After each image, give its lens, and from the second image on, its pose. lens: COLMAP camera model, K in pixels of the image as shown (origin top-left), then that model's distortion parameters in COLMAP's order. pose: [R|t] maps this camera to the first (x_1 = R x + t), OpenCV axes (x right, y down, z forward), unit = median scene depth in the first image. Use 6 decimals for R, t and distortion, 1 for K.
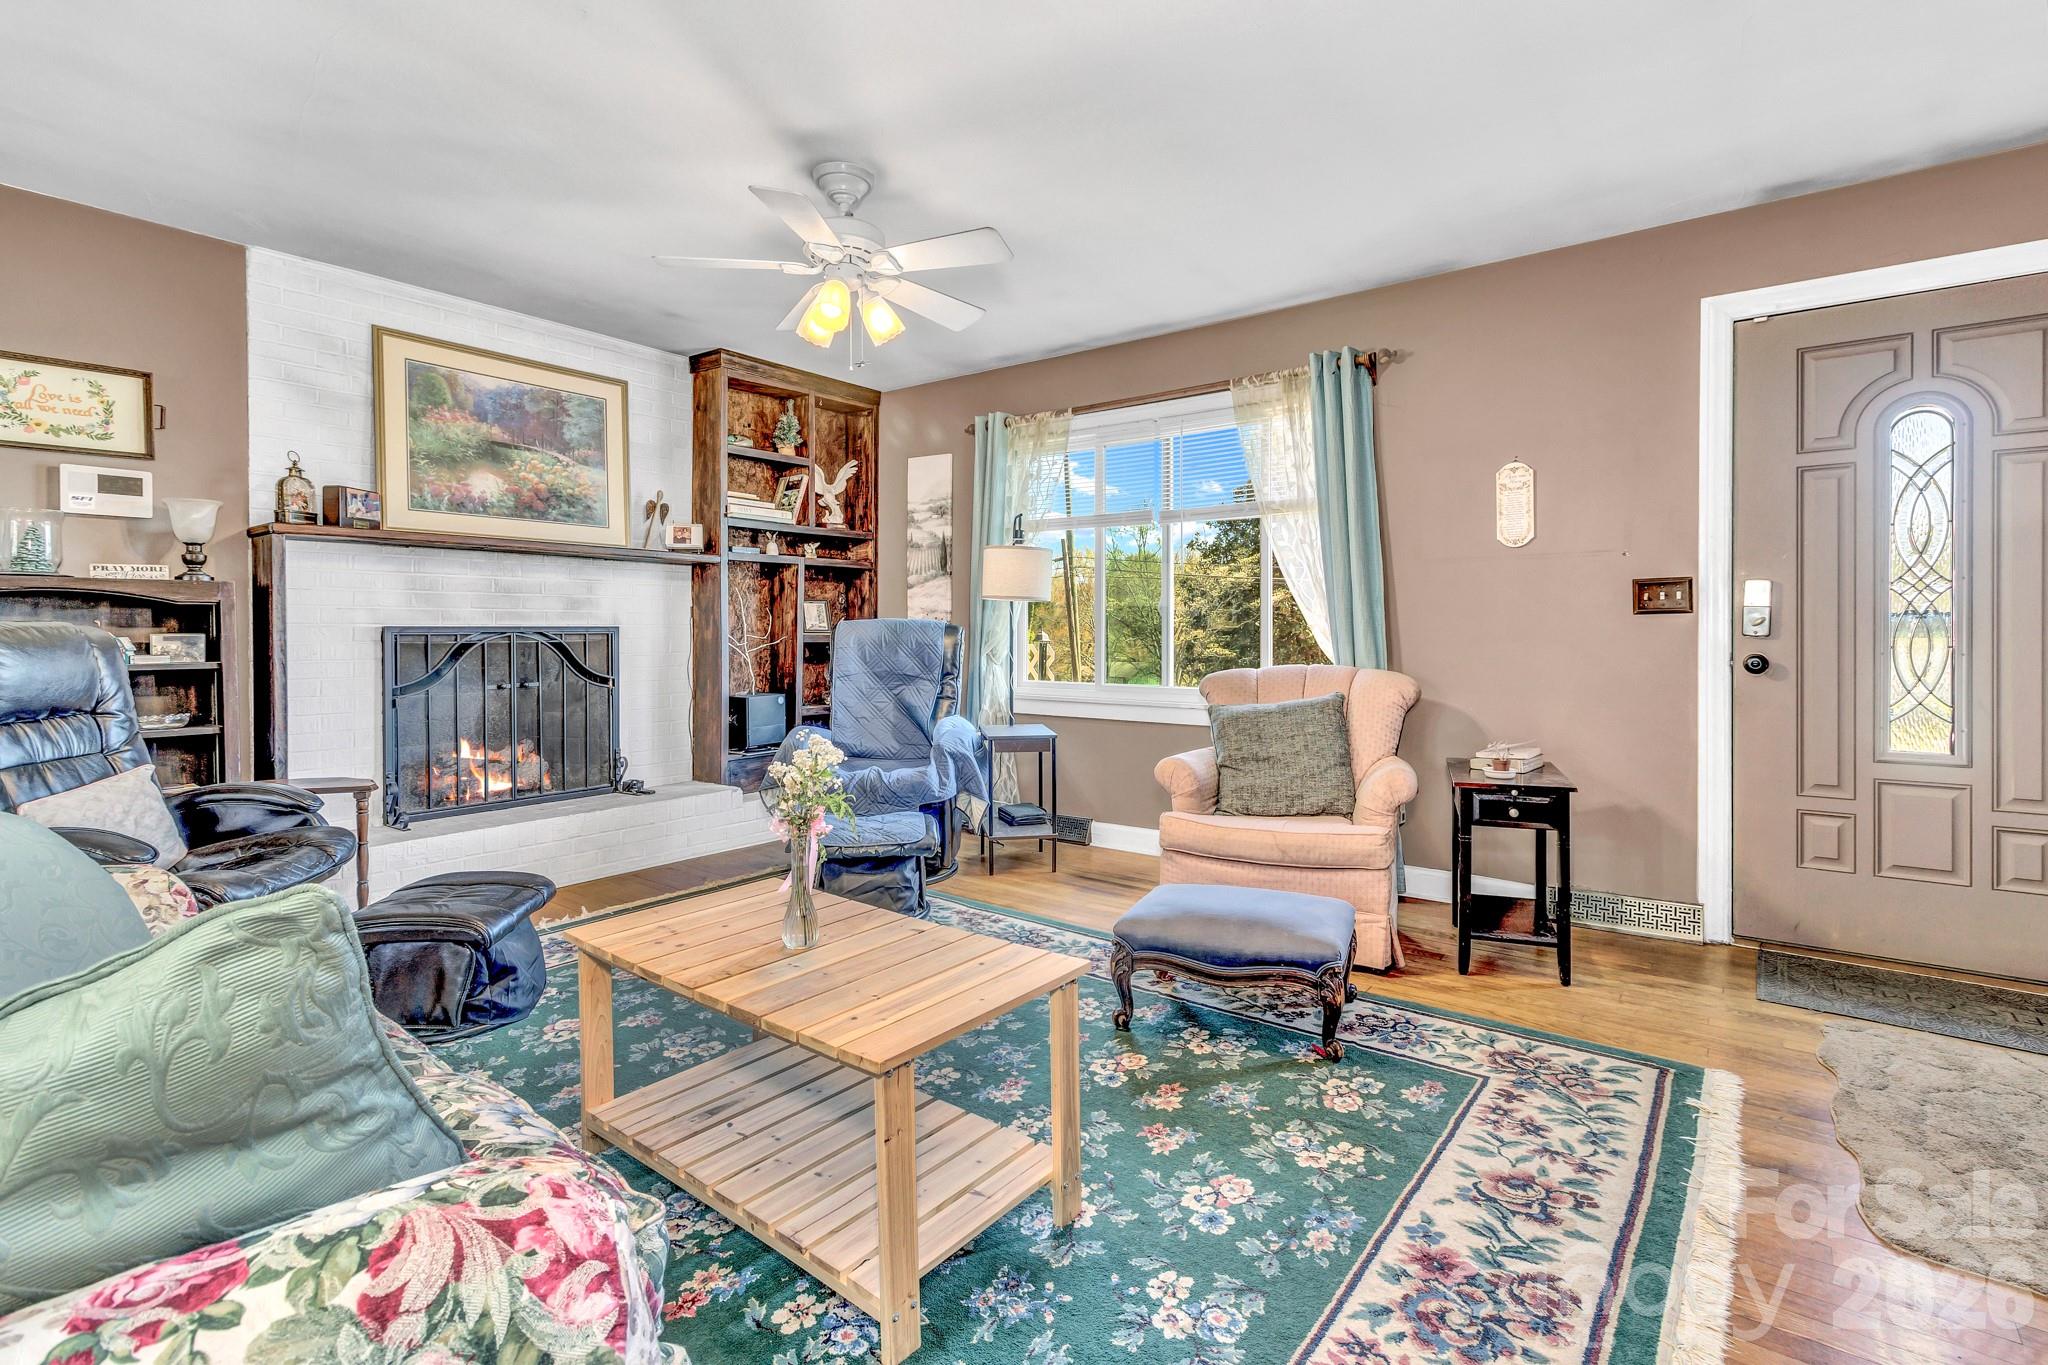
lens RADIAL K [[947.5, 0, 1013.6], [0, 947.5, 641.6], [0, 0, 1]] dist [-0.007488, 0.000433]
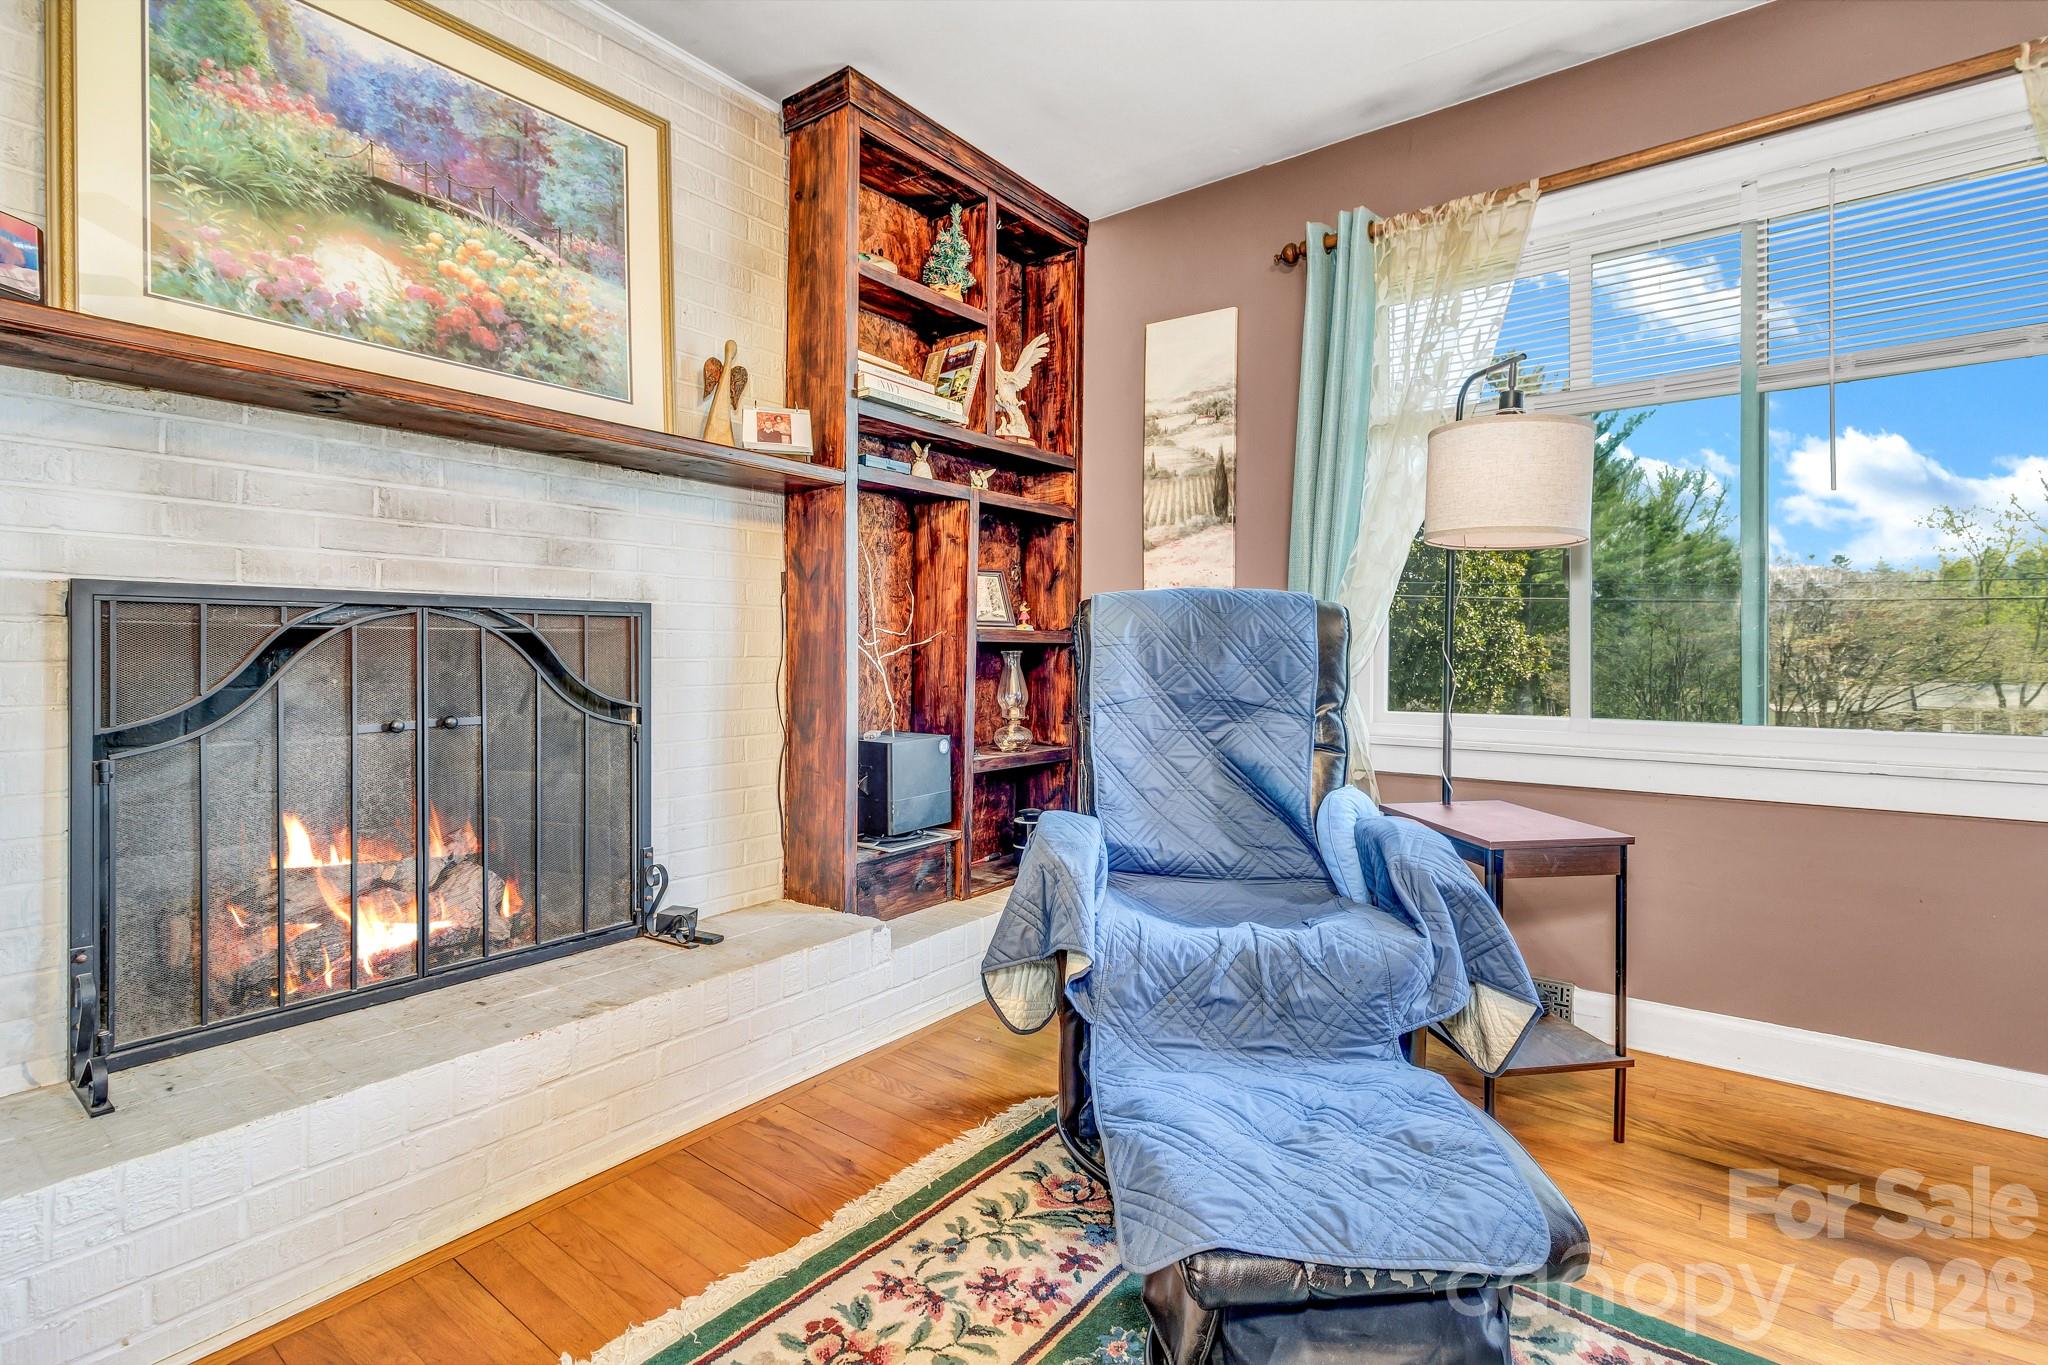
lens RADIAL K [[947.5, 0, 1020.7], [0, 947.5, 660.3], [0, 0, 1]] dist [-0.007488, 0.000433]
pose [[0.999974, 0.002205, -0.006861, -0.248236], [-0.002229, 0.999991, -0.003551, 0.017856], [0.006853, 0.003566, 0.999970, 0.570720]]
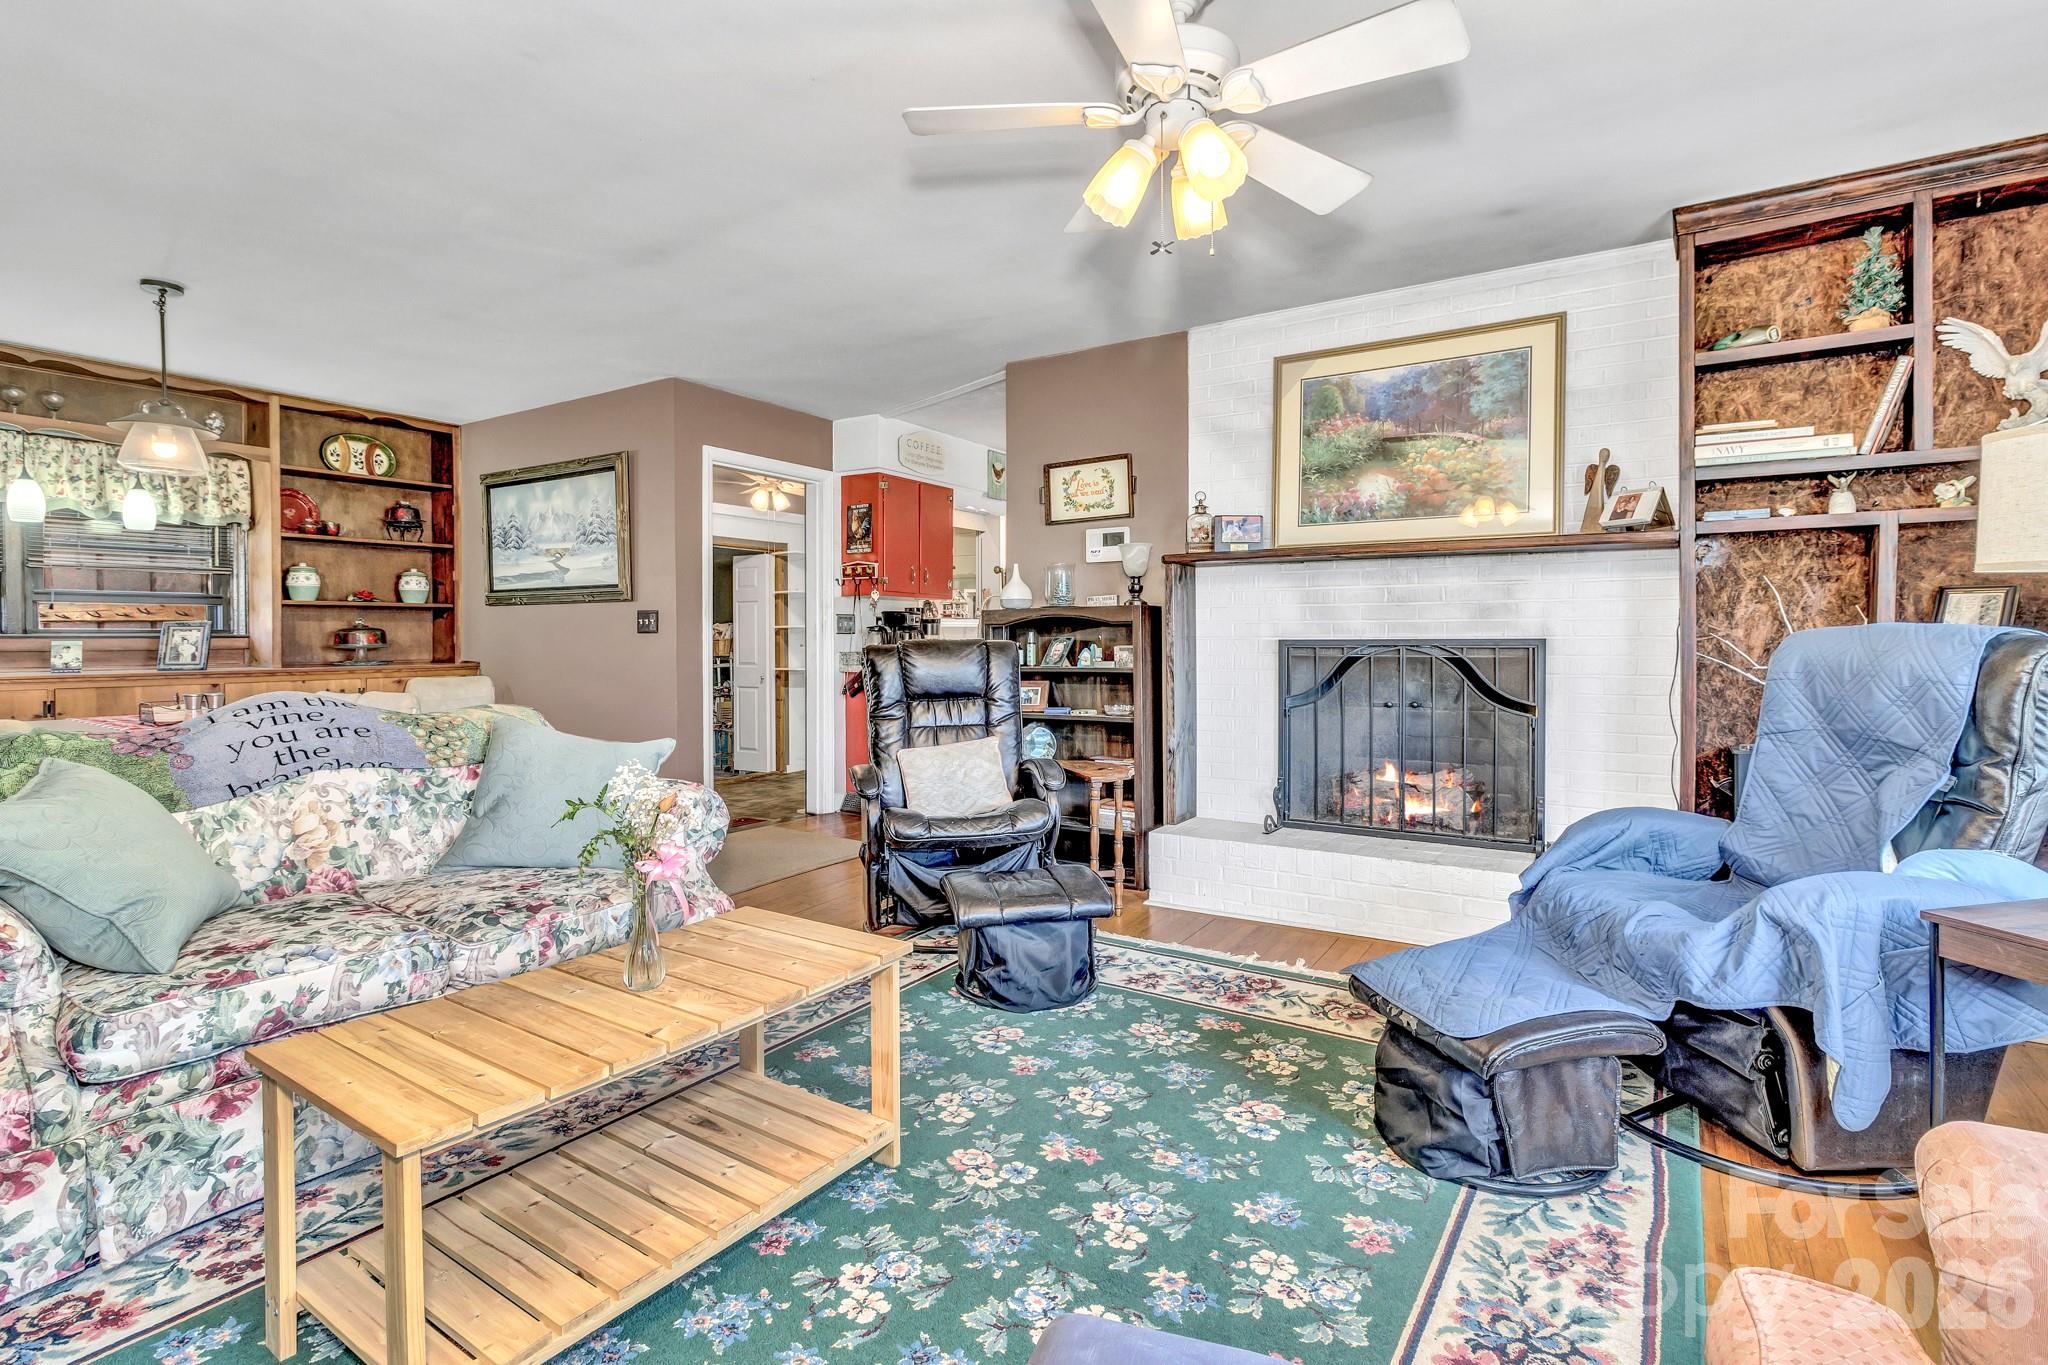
lens RADIAL K [[947.5, 0, 1035.8], [0, 947.5, 637.5], [0, 0, 1]] dist [-0.007488, 0.000433]
pose [[0.085302, 0.000646, -0.996355, 0.349683], [-0.010236, 0.999948, -0.000228, -0.014041], [0.996303, 0.010219, 0.085304, 0.598852]]
